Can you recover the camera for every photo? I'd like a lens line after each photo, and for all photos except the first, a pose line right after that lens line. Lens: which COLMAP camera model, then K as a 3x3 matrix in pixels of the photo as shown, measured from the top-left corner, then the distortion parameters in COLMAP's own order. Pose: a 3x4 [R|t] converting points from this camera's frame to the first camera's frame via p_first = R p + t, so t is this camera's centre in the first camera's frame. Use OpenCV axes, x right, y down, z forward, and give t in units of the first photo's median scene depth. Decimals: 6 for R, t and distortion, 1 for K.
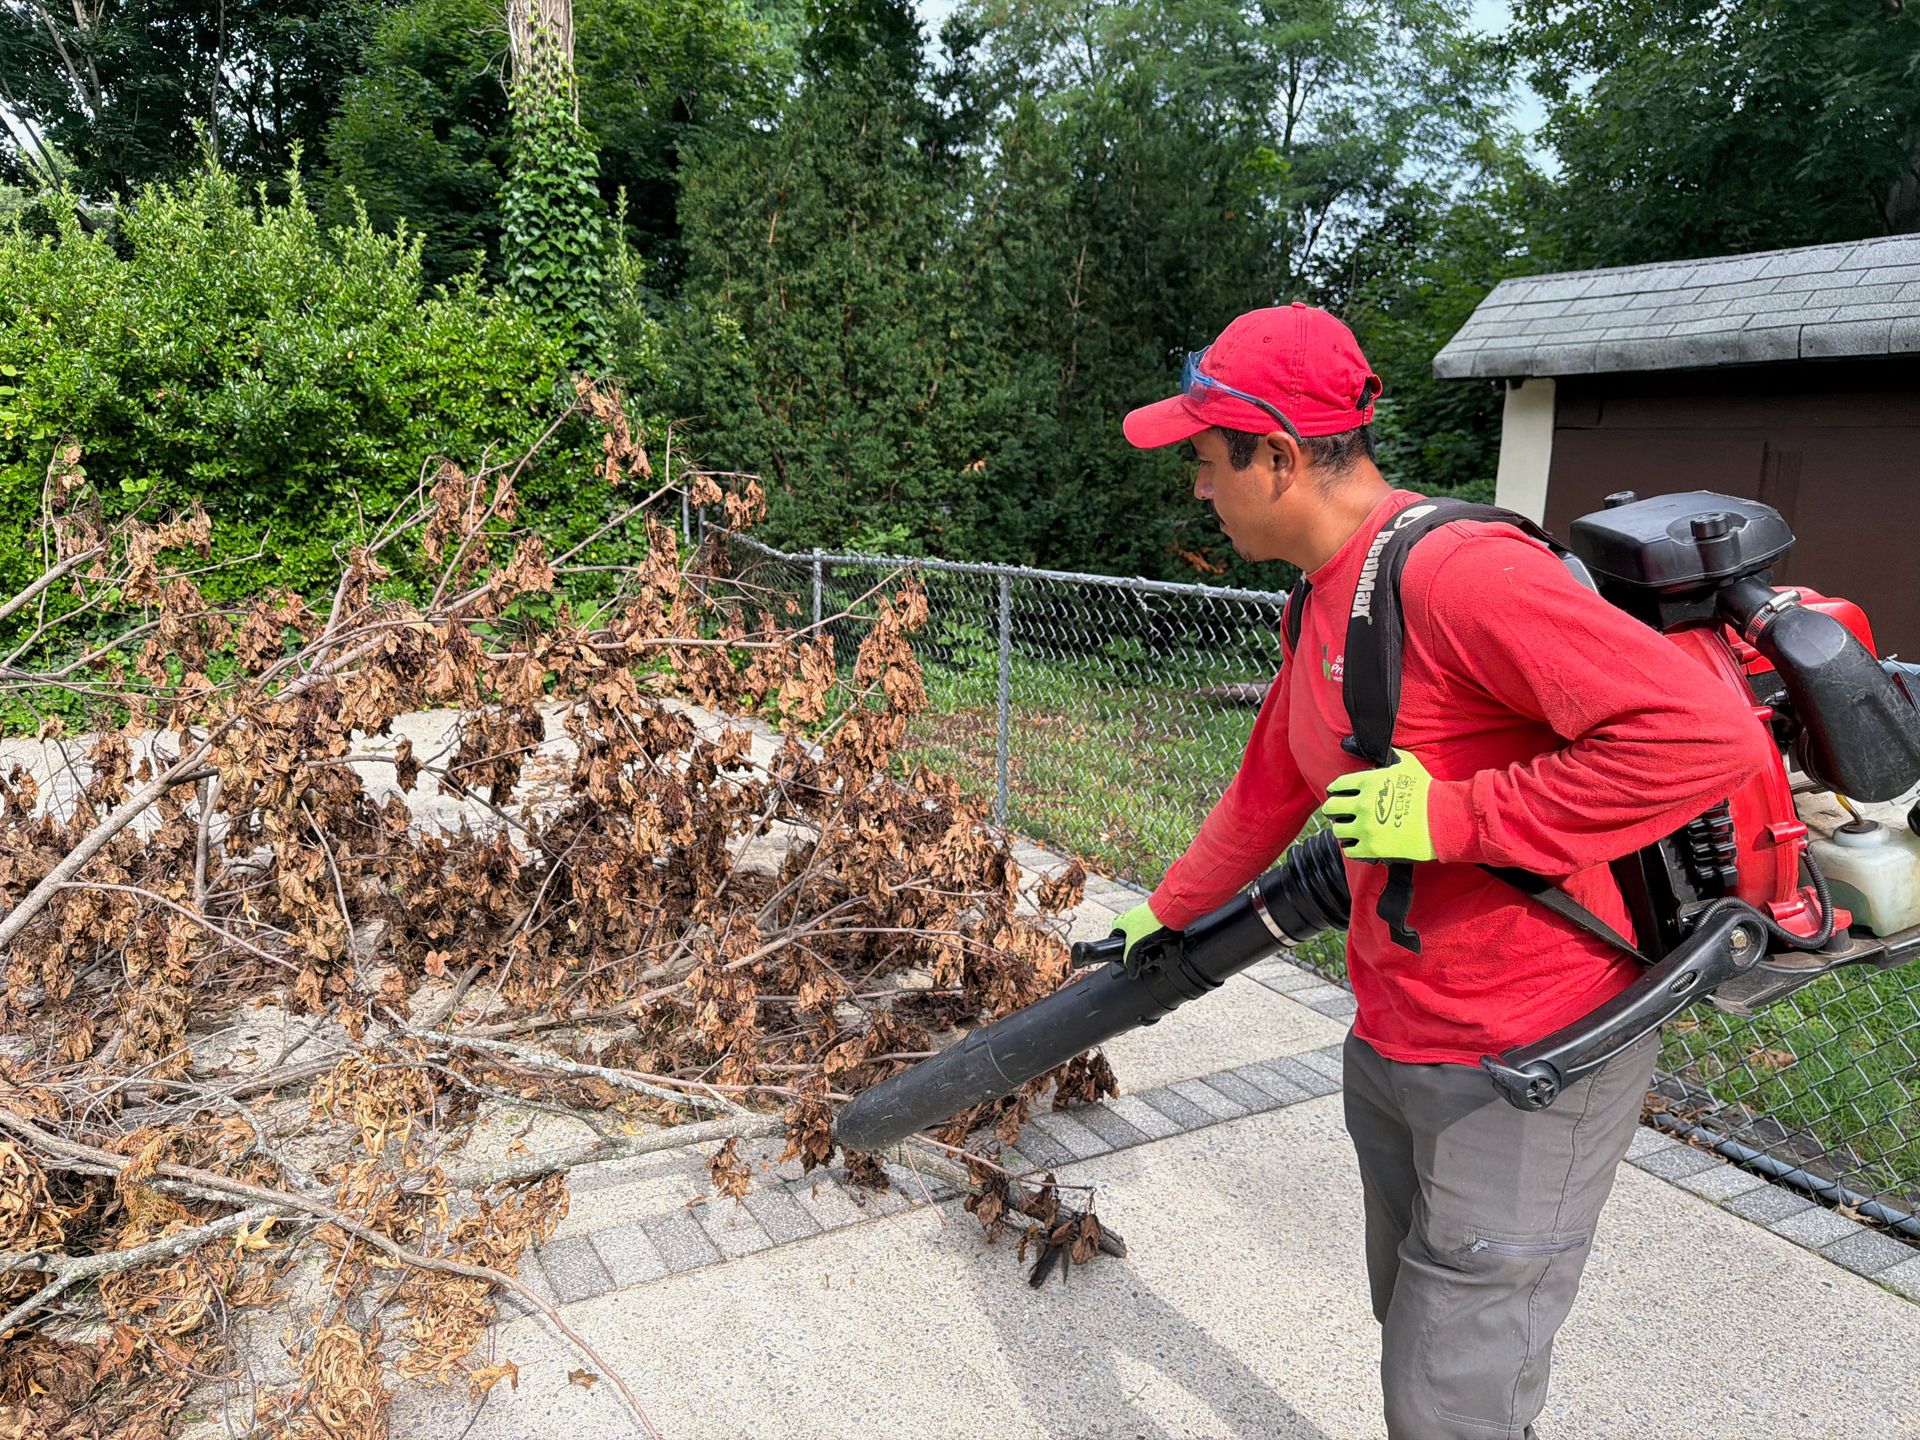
lens RADIAL K [[1282.9, 0, 946.5], [0, 1282.9, 716.6], [0, 0, 1]] dist [0.133363, -0.248824]
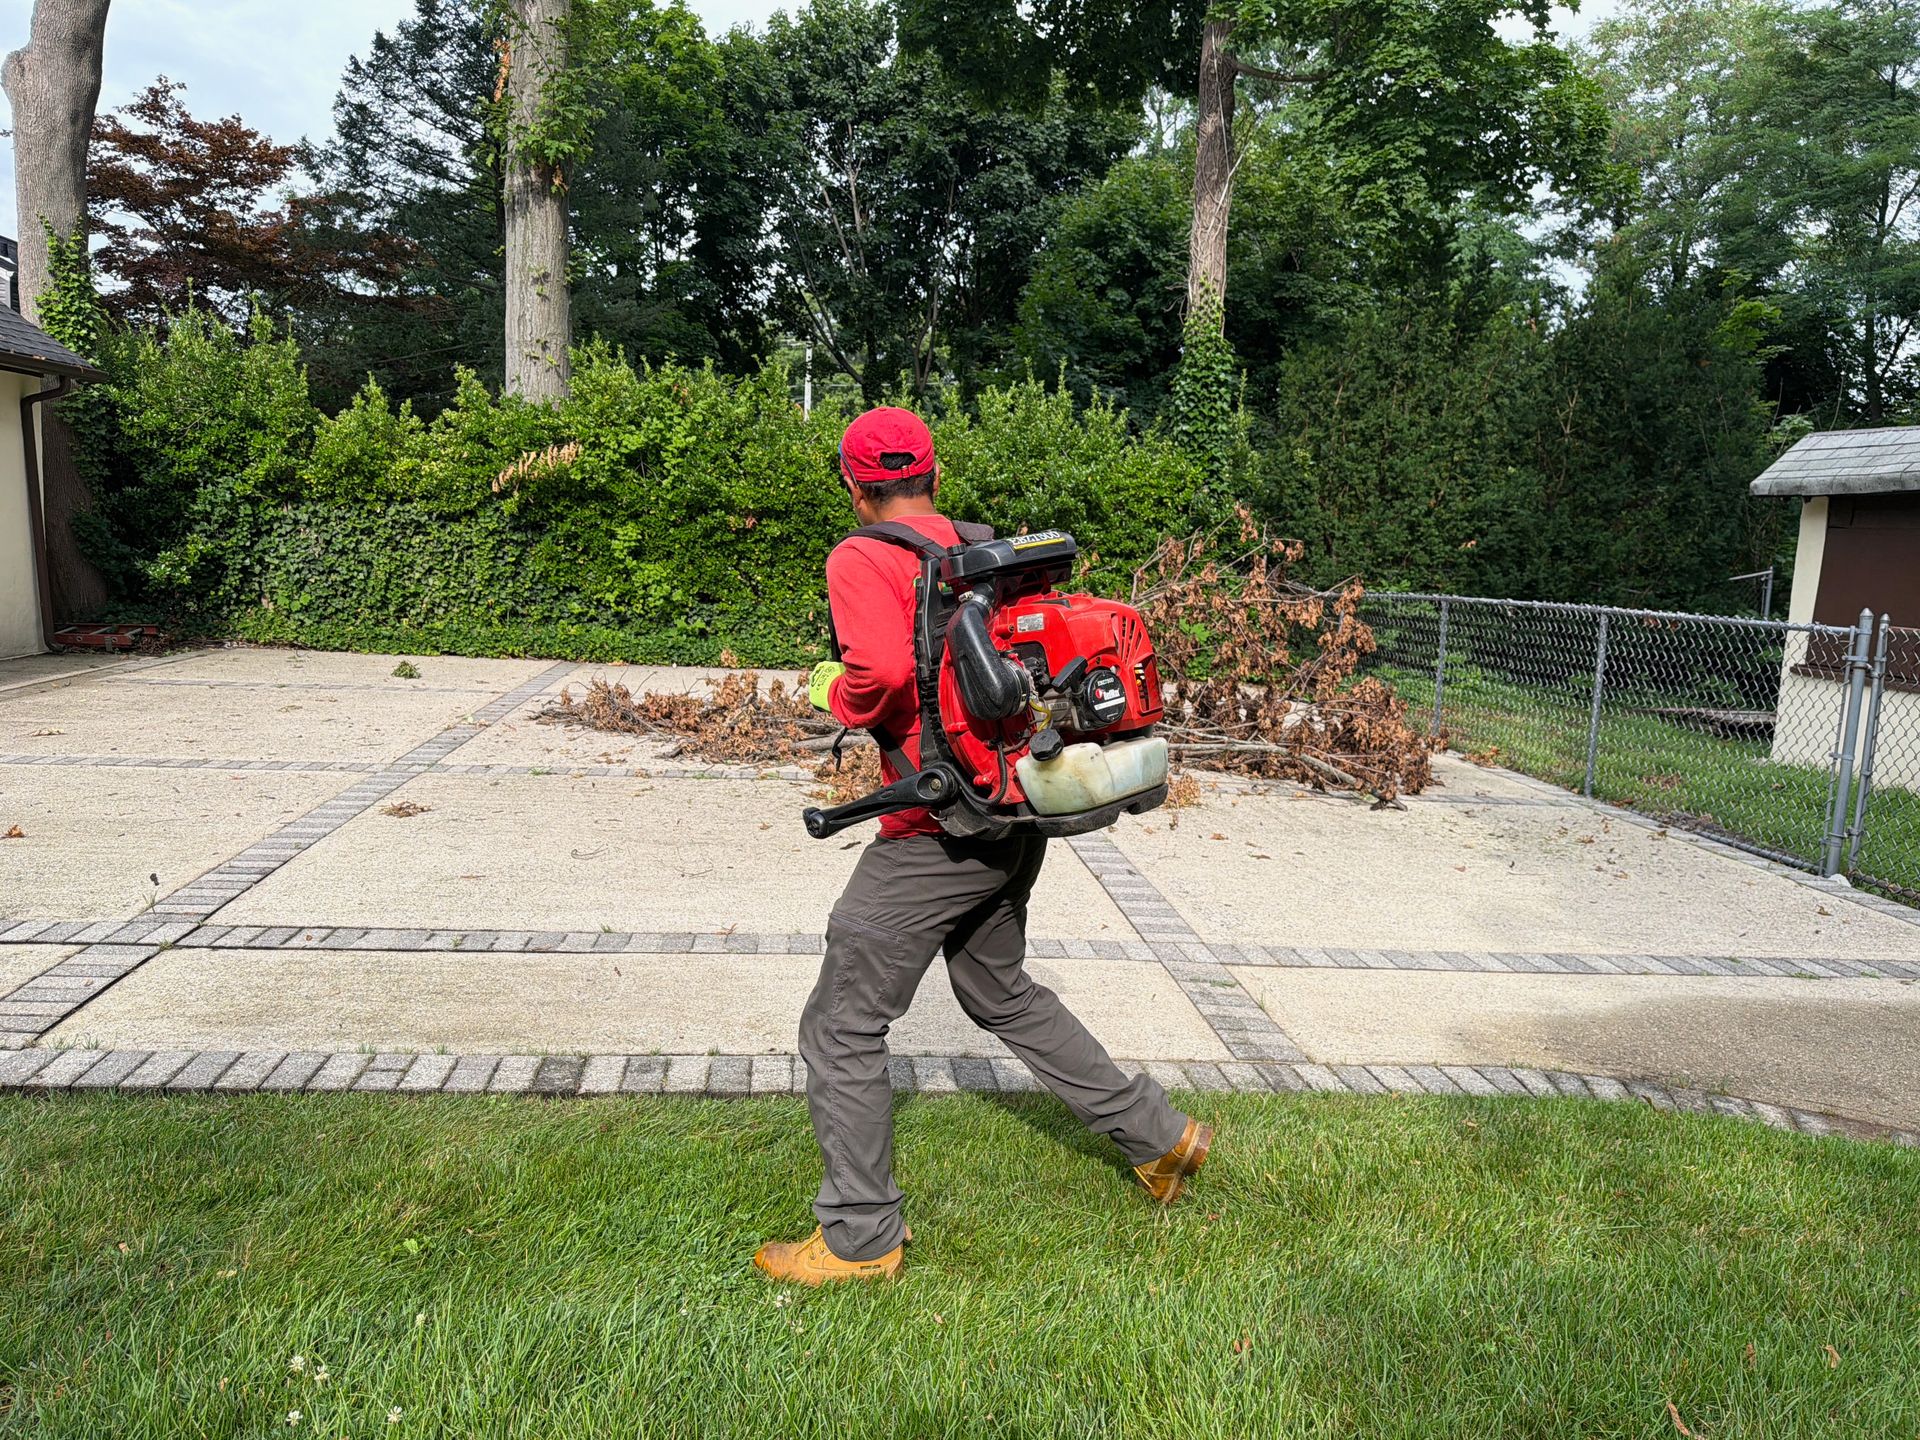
lens RADIAL K [[1282.9, 0, 946.5], [0, 1282.9, 716.6], [0, 0, 1]] dist [0.133363, -0.248824]
pose [[0.908123, 0.074107, -0.412094, 0.117407], [-0.100069, 0.994104, -0.041752, 0.131443], [0.406570, 0.079154, 0.910184, -0.620267]]
